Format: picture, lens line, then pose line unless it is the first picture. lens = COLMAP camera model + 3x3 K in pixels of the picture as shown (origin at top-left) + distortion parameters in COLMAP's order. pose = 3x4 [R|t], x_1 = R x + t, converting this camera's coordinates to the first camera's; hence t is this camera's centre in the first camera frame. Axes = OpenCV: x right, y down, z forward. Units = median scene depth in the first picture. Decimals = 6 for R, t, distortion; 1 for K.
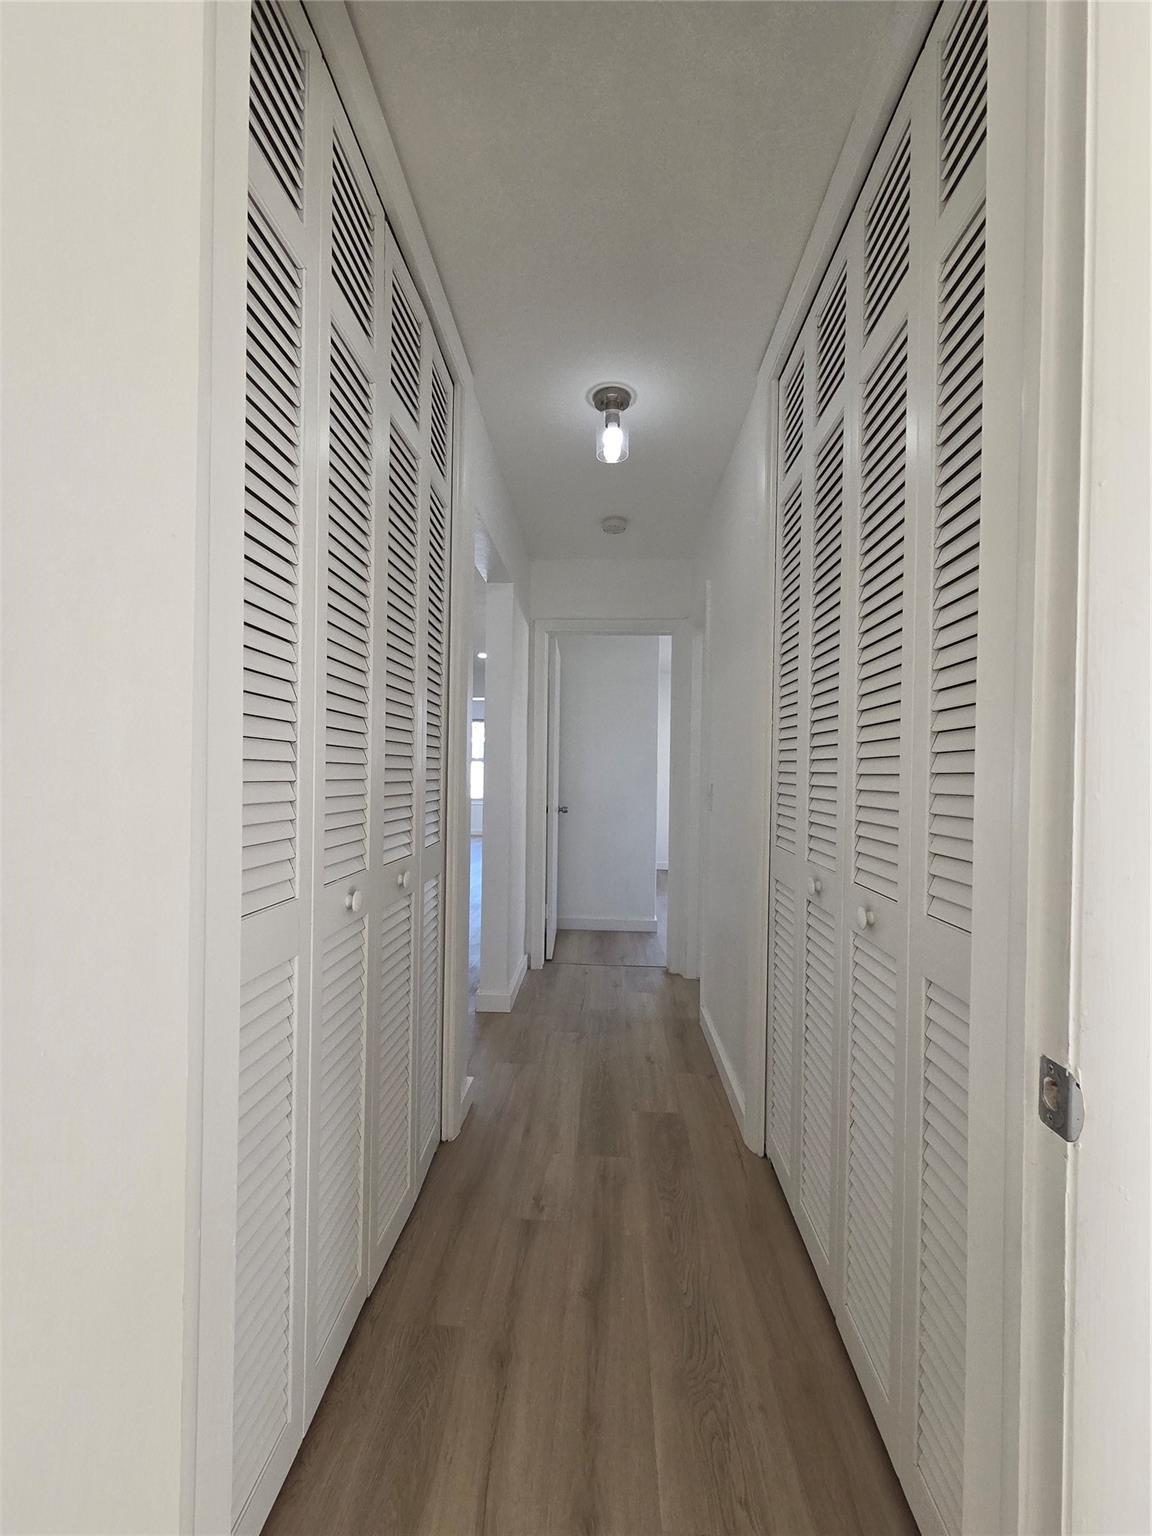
lens RADIAL K [[627.7, 0, 574.2], [0, 627.7, 773.8], [0, 0, 1]] dist [0.000964, 0.000395]
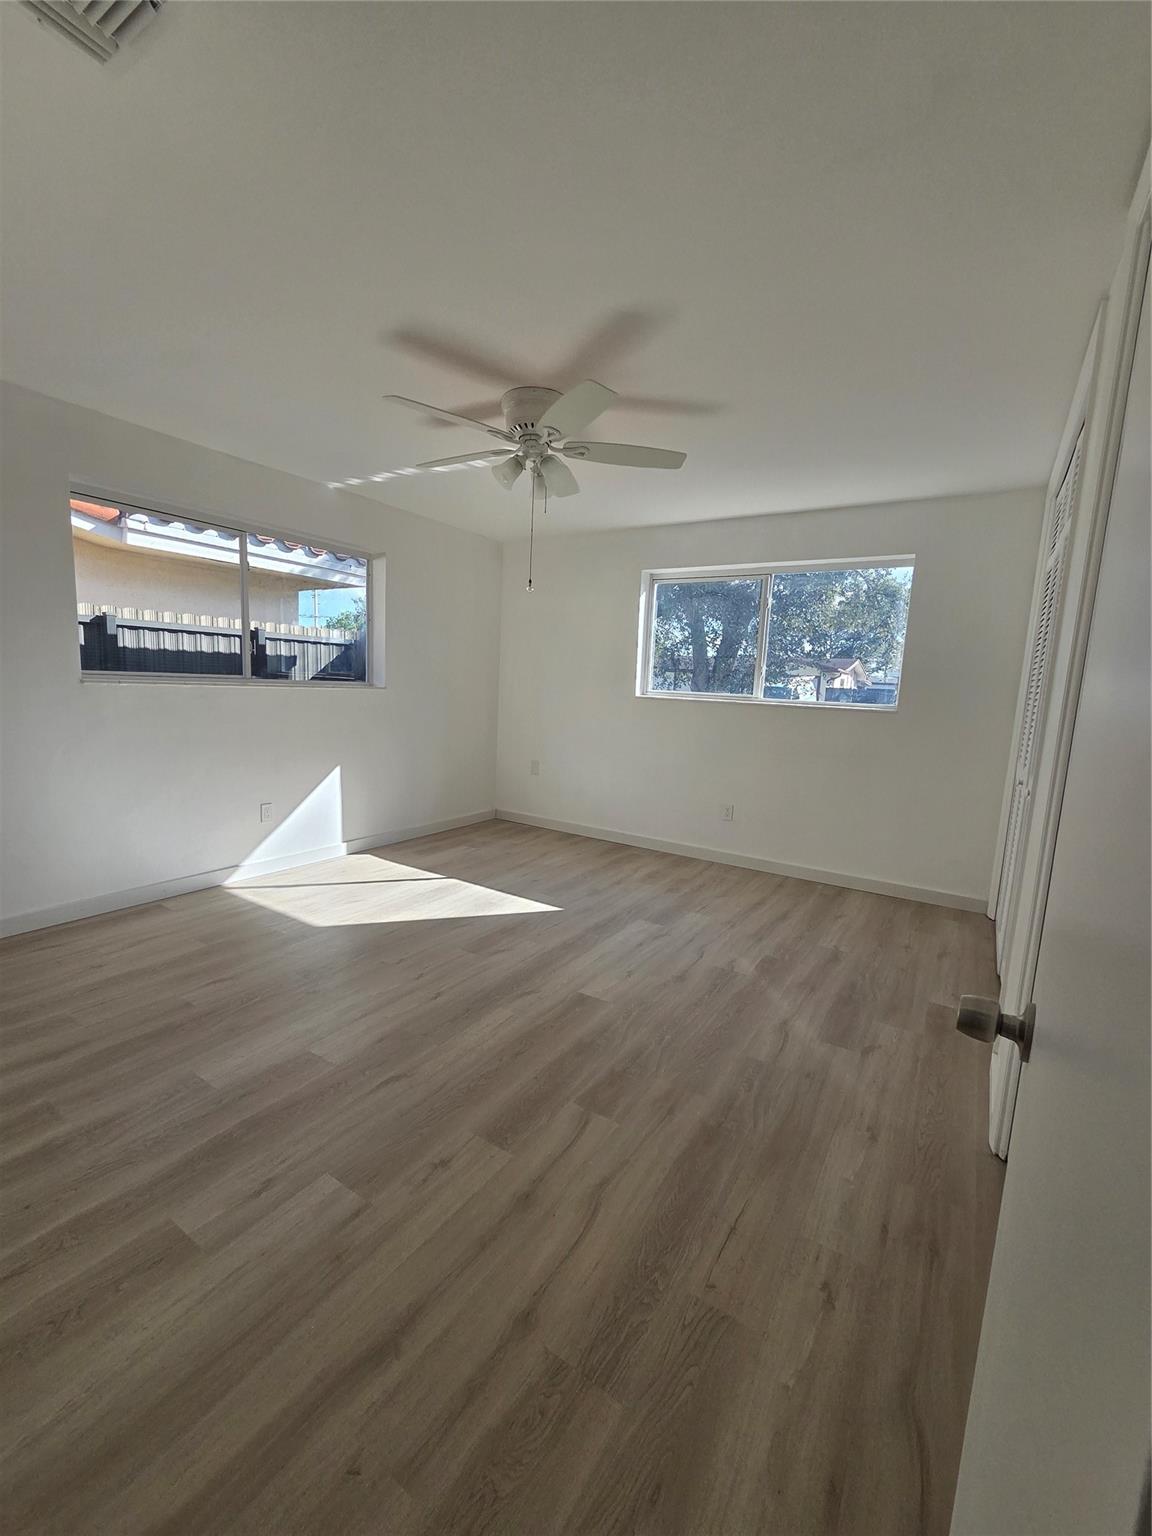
lens RADIAL K [[627.7, 0, 574.2], [0, 627.7, 773.8], [0, 0, 1]] dist [0.000964, 0.000395]
pose [[-0.871400, -0.123086, 0.474881, -0.544095], [-0.054621, 0.986337, 0.155425, -0.038644], [-0.487523, 0.109499, -0.866217, 1.741224]]
